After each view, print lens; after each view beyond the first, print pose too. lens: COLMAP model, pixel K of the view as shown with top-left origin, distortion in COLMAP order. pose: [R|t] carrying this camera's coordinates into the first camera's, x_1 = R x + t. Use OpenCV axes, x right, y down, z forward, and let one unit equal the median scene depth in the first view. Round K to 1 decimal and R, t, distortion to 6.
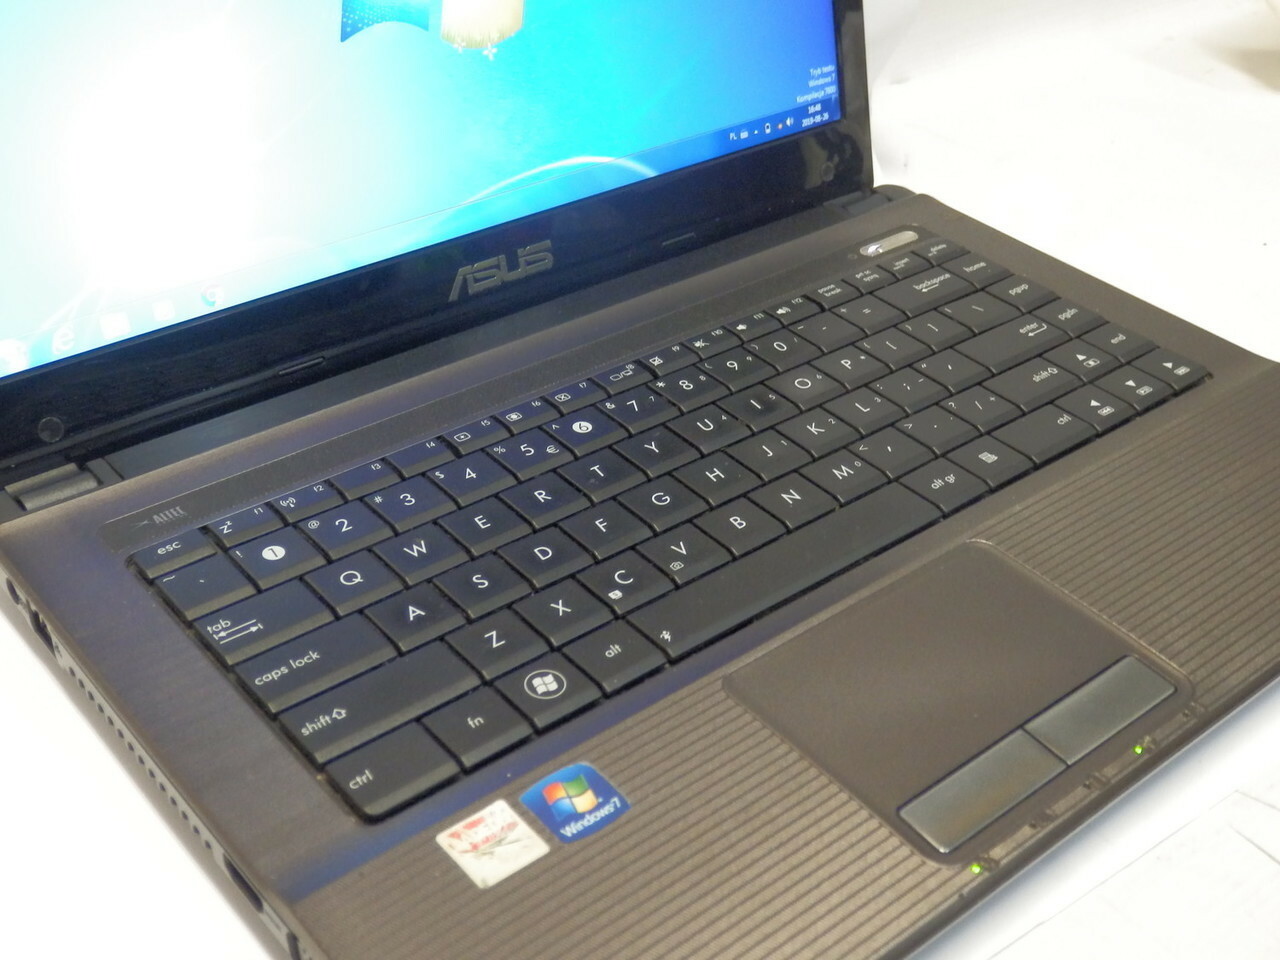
lens RADIAL K [[1564.1, 0, 640.0], [0, 1564.1, 480.0], [0, 0, 1]] dist [0.058247, 0.017789]
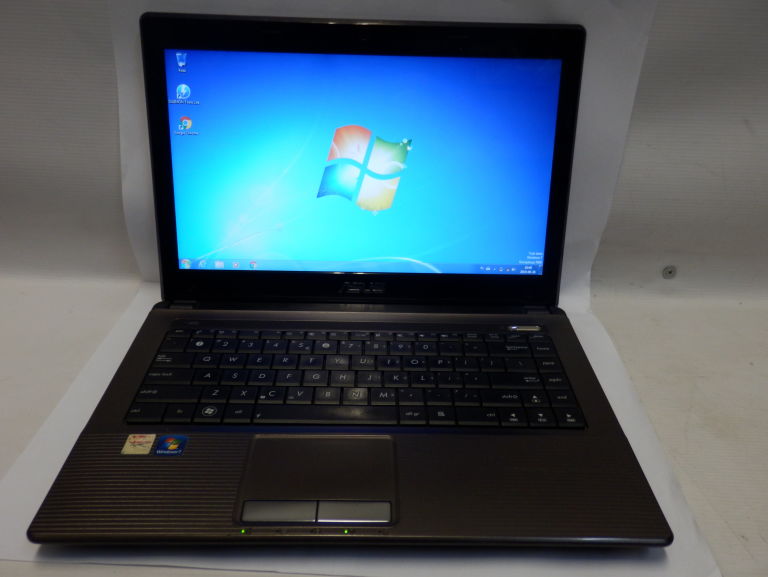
lens RADIAL K [[656.5, 0, 387.4], [0, 656.5, 271.6], [0, 0, 1]] dist [0.038136, -0.001106]
pose [[0.776249, 0.272658, -0.568415, 0.637677], [-0.355268, 0.934027, -0.037131, -0.143472], [0.520790, 0.230763, 0.821904, 0.074418]]
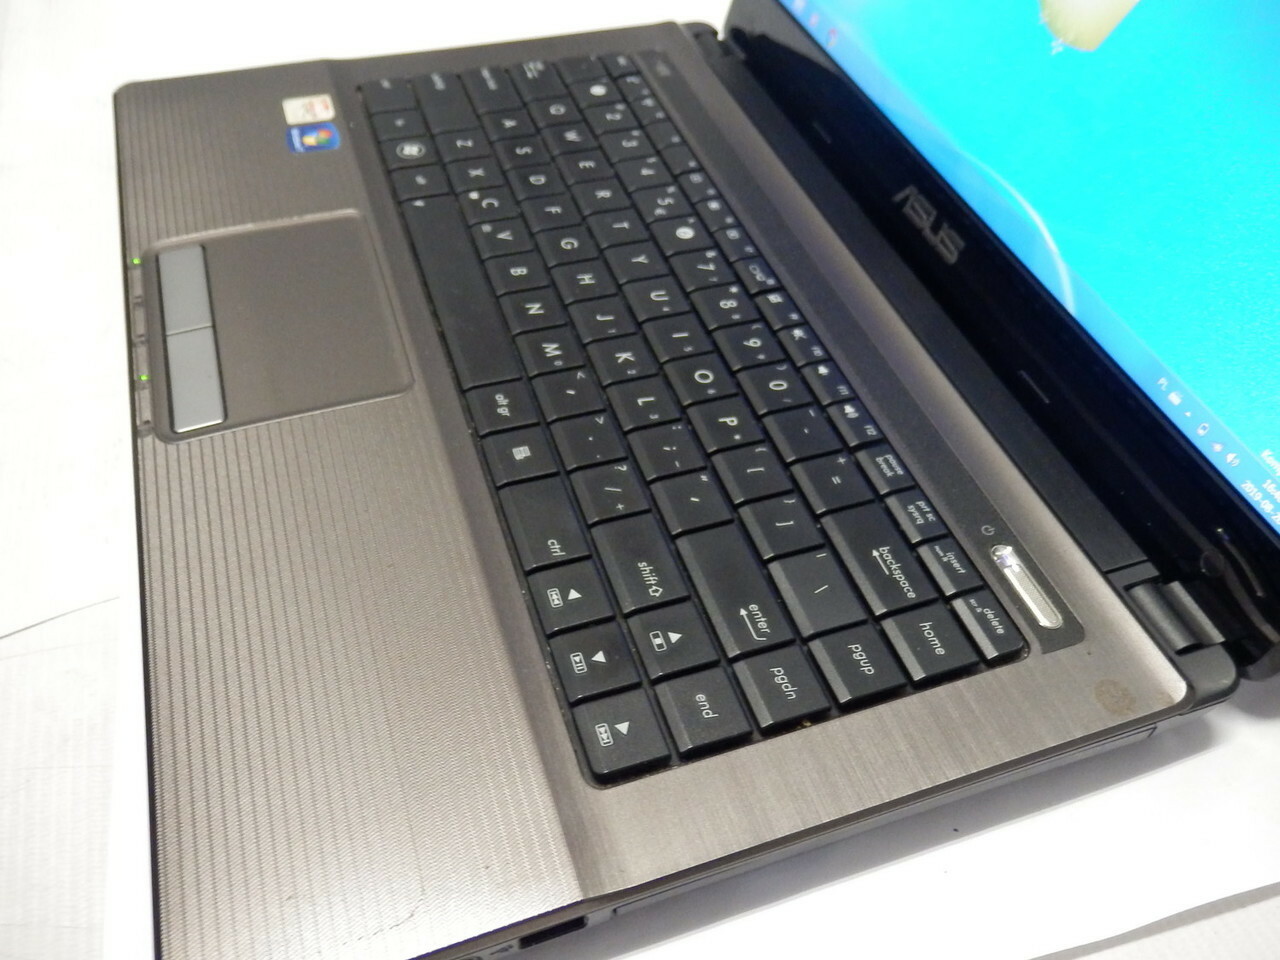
lens RADIAL K [[1094.1, 0, 645.7], [0, 1094.1, 451.9], [0, 0, 1]] dist [0.038136, -0.001106]
pose [[-0.350200, 0.630152, -0.693014, 0.627778], [-0.599344, 0.417828, 0.682793, -0.492936], [0.719824, 0.654468, 0.231354, 0.855395]]
